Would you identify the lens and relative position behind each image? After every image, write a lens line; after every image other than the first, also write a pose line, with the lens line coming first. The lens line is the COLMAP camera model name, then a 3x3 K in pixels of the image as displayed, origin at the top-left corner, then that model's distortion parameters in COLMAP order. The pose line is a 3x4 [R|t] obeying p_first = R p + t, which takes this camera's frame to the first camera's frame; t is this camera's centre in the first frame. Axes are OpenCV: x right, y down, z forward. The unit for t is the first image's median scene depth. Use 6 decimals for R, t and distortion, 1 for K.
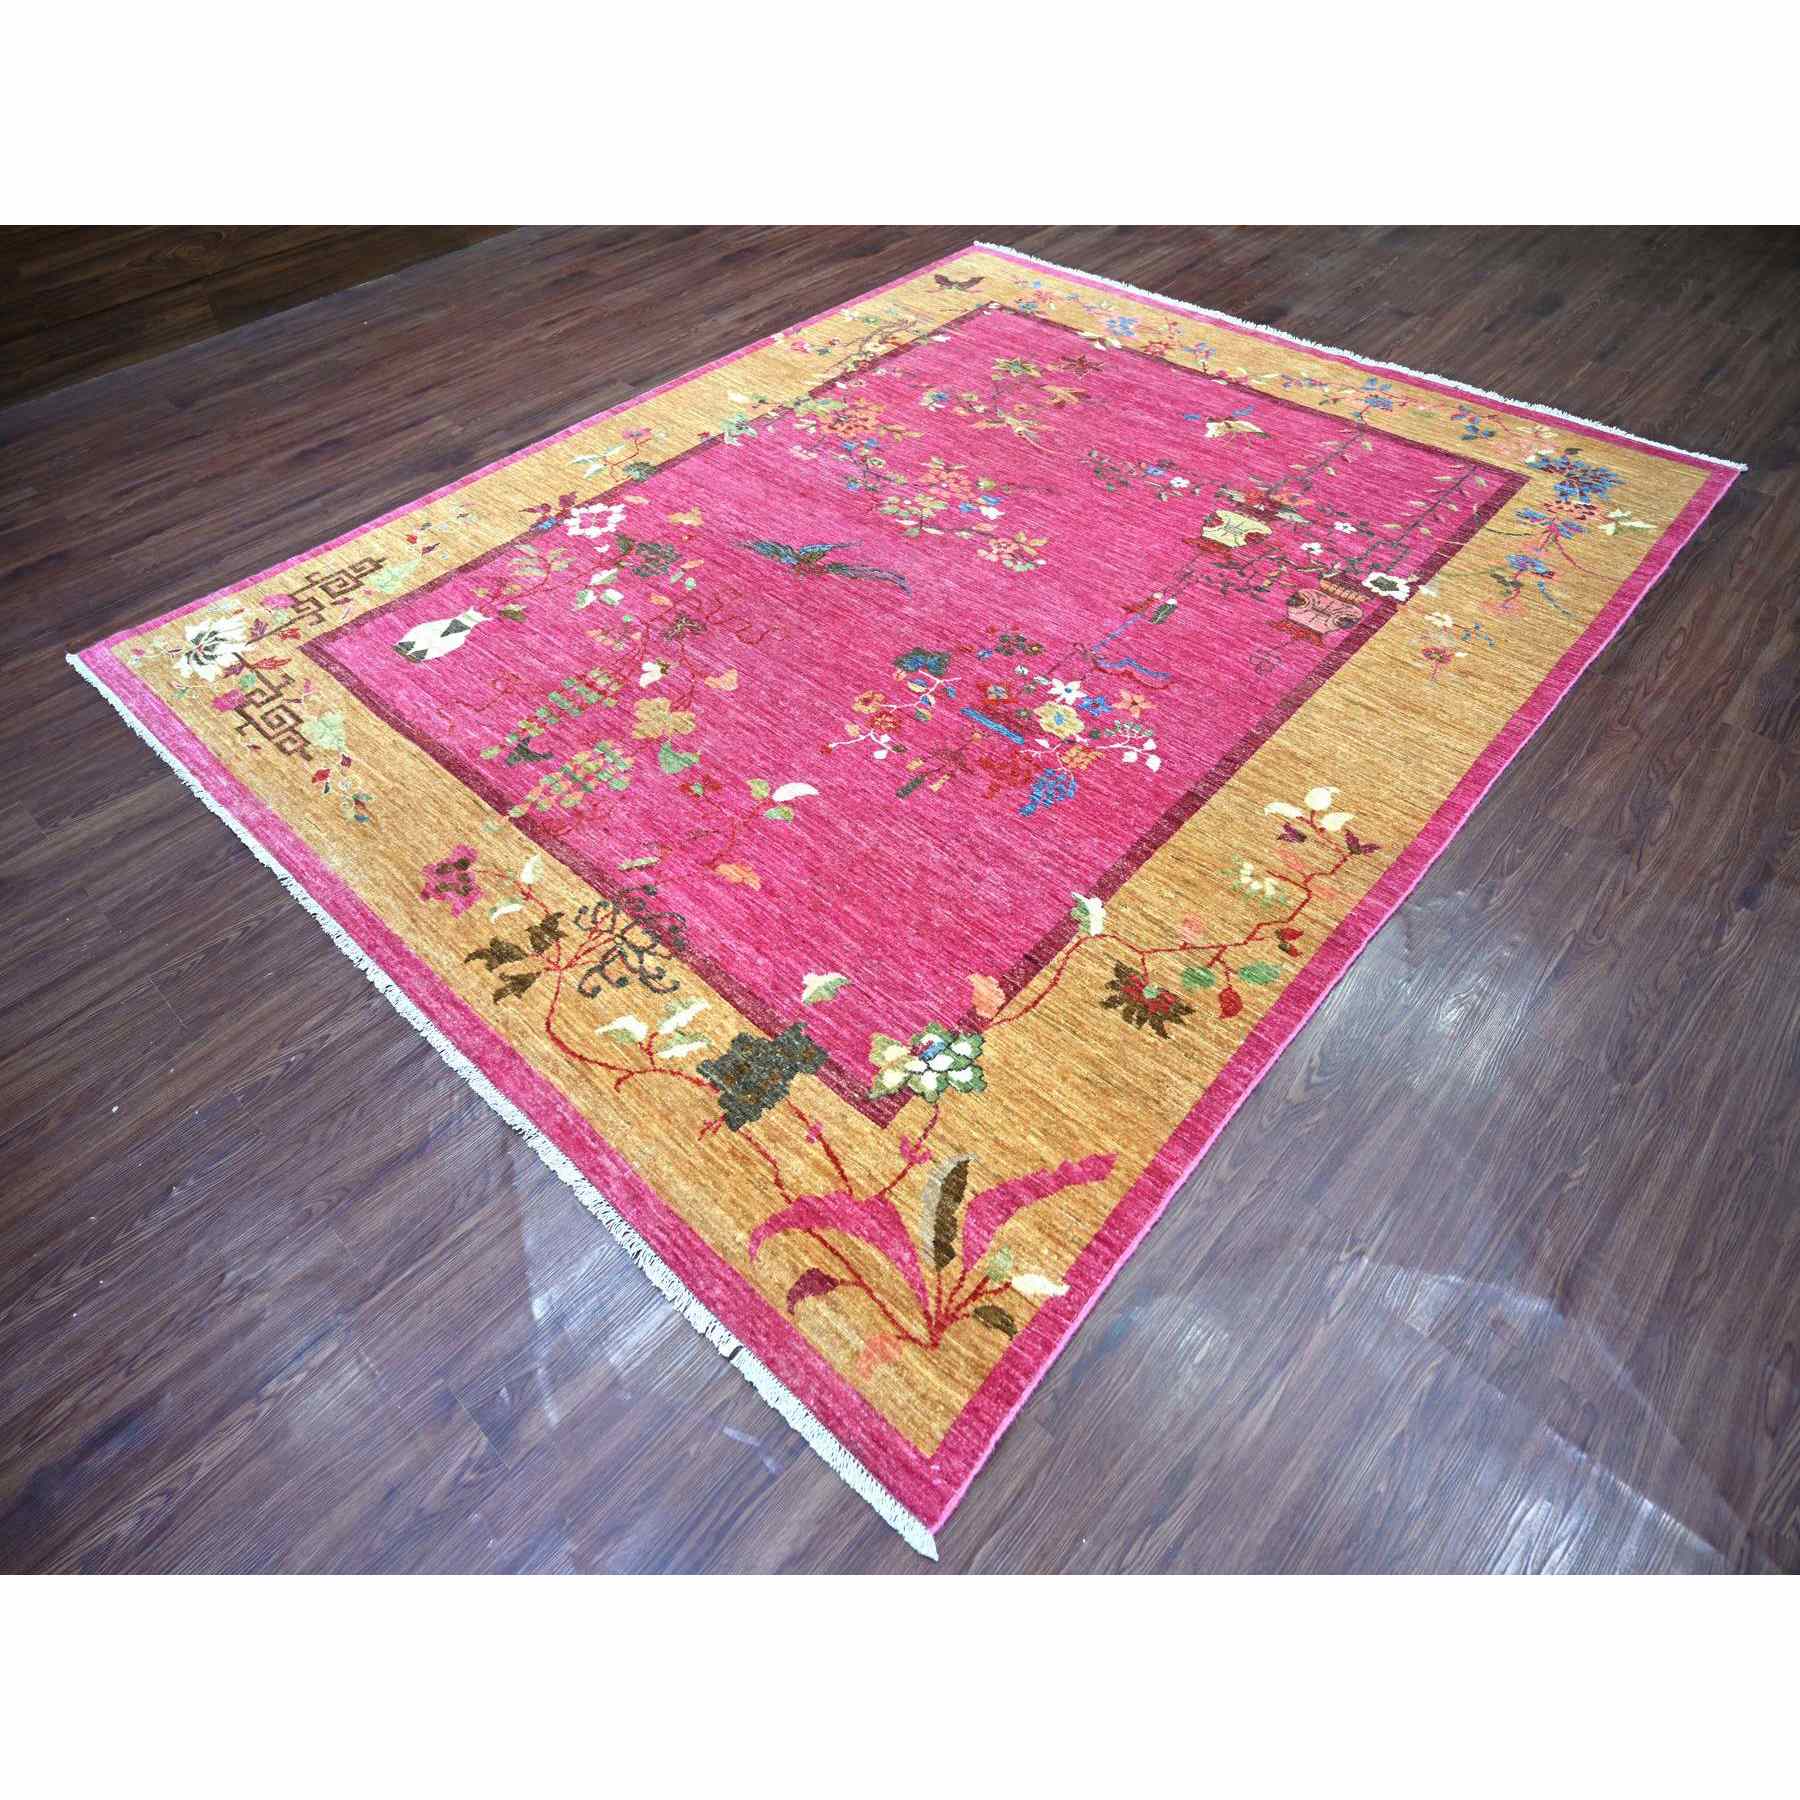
lens RADIAL K [[1070.3, 0, 900.0], [0, 1070.3, 900.0], [0, 0, 1]] dist [-0.009032, 0.001535]
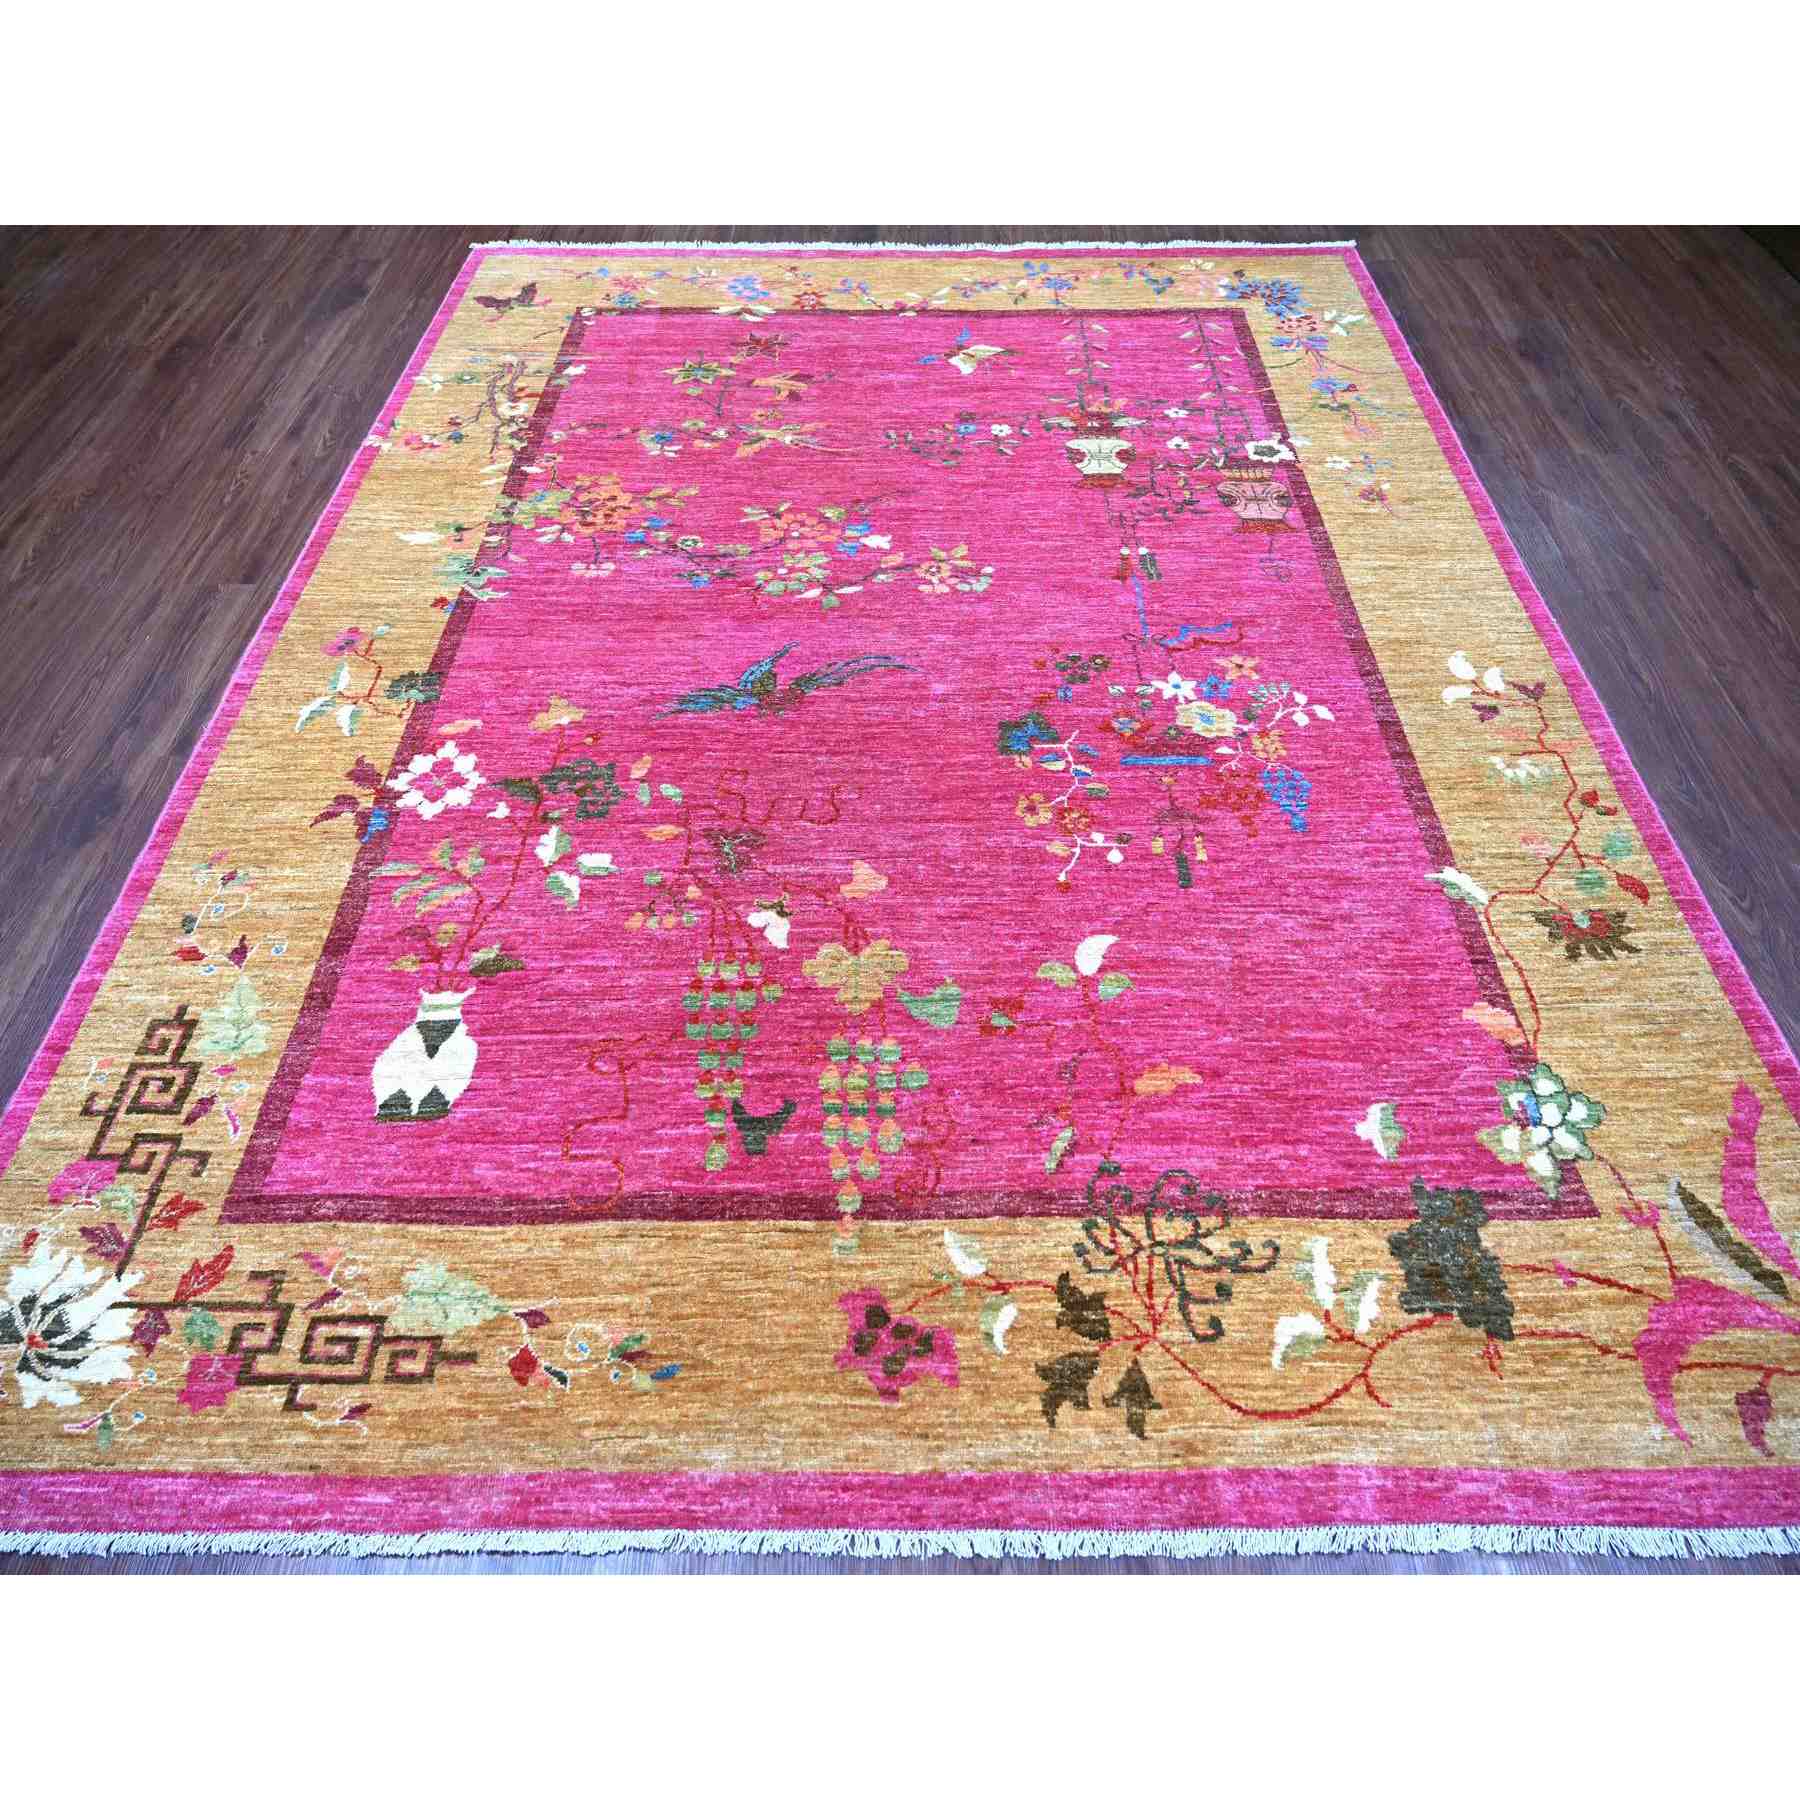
lens RADIAL K [[1070.3, 0, 900.0], [0, 1070.3, 900.0], [0, 0, 1]] dist [-0.009032, 0.001535]
pose [[0.734951, -0.530163, 0.422816, -0.477775], [0.505045, 0.844024, 0.180426, -0.322088], [-0.452522, 0.080937, 0.888072, 0.335255]]
